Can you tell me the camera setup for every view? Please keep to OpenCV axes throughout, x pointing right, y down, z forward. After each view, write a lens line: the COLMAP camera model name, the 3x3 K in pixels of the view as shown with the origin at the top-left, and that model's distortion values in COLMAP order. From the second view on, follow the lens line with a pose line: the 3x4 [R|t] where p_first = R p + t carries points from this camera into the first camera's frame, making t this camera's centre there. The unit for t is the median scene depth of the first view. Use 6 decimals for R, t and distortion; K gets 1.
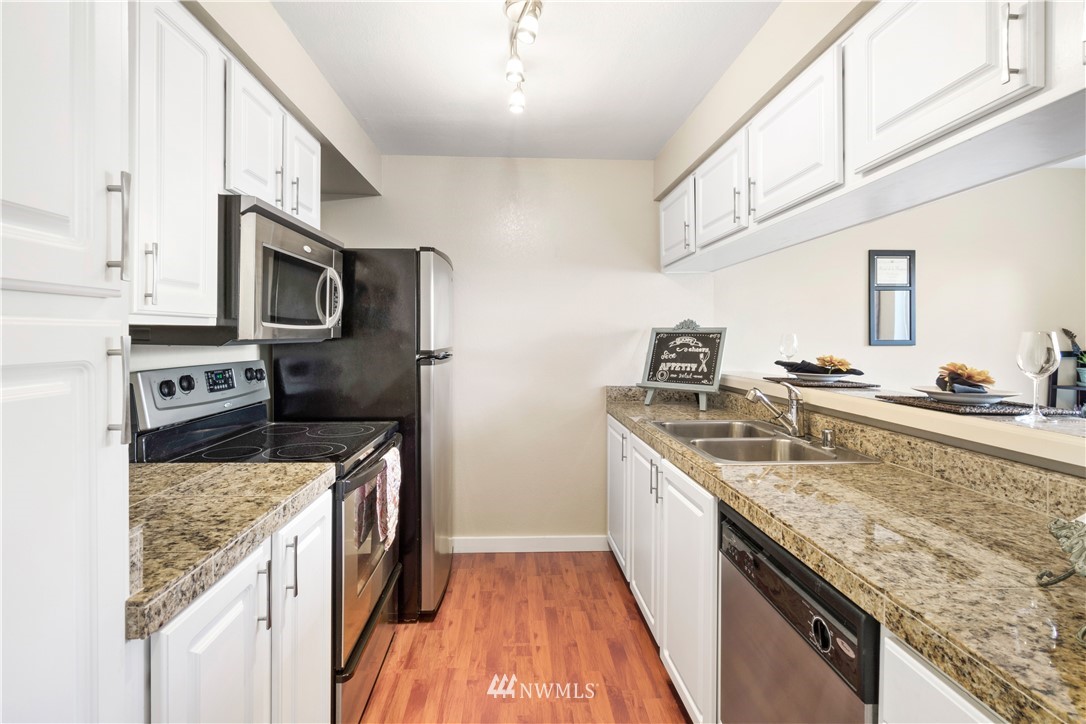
lens RADIAL K [[523.3, 0, 541.3], [0, 523.3, 343.7], [0, 0, 1]] dist [0.000749, 0.007944]
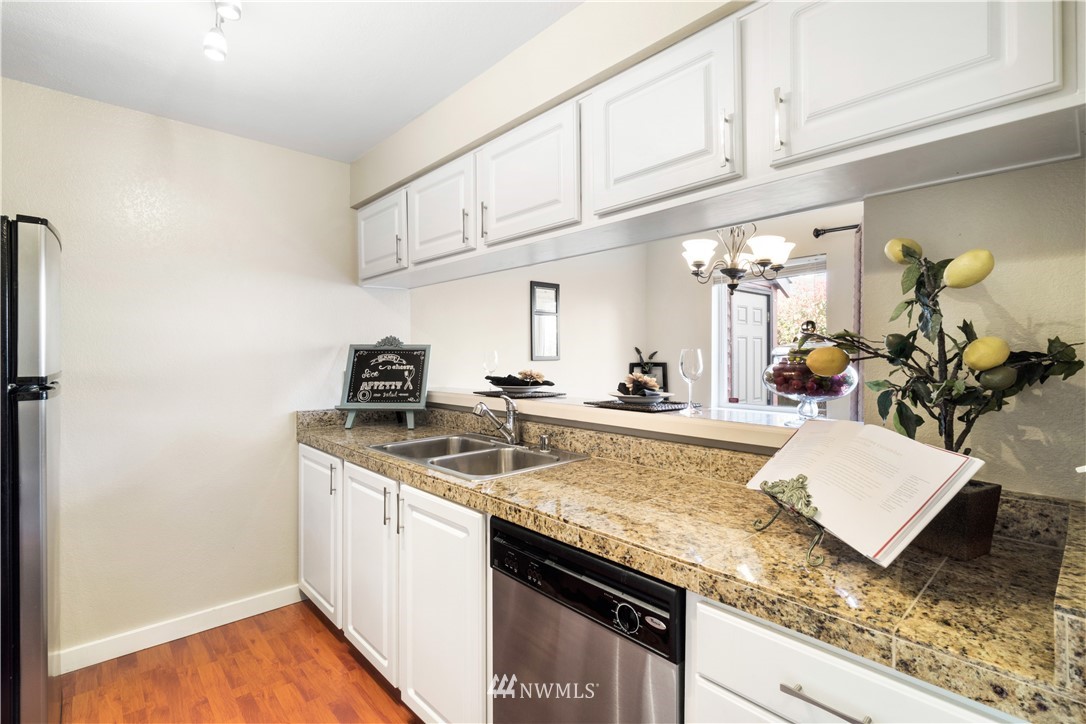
lens RADIAL K [[511.9, 0, 546.2], [0, 511.9, 354.4], [0, 0, 1]] dist [-0.001117, 0.001732]
pose [[0.774097, -0.004932, 0.633048, -0.141078], [0.012835, 0.999886, -0.007905, -0.002051], [-0.632937, 0.014244, 0.774072, 0.122854]]
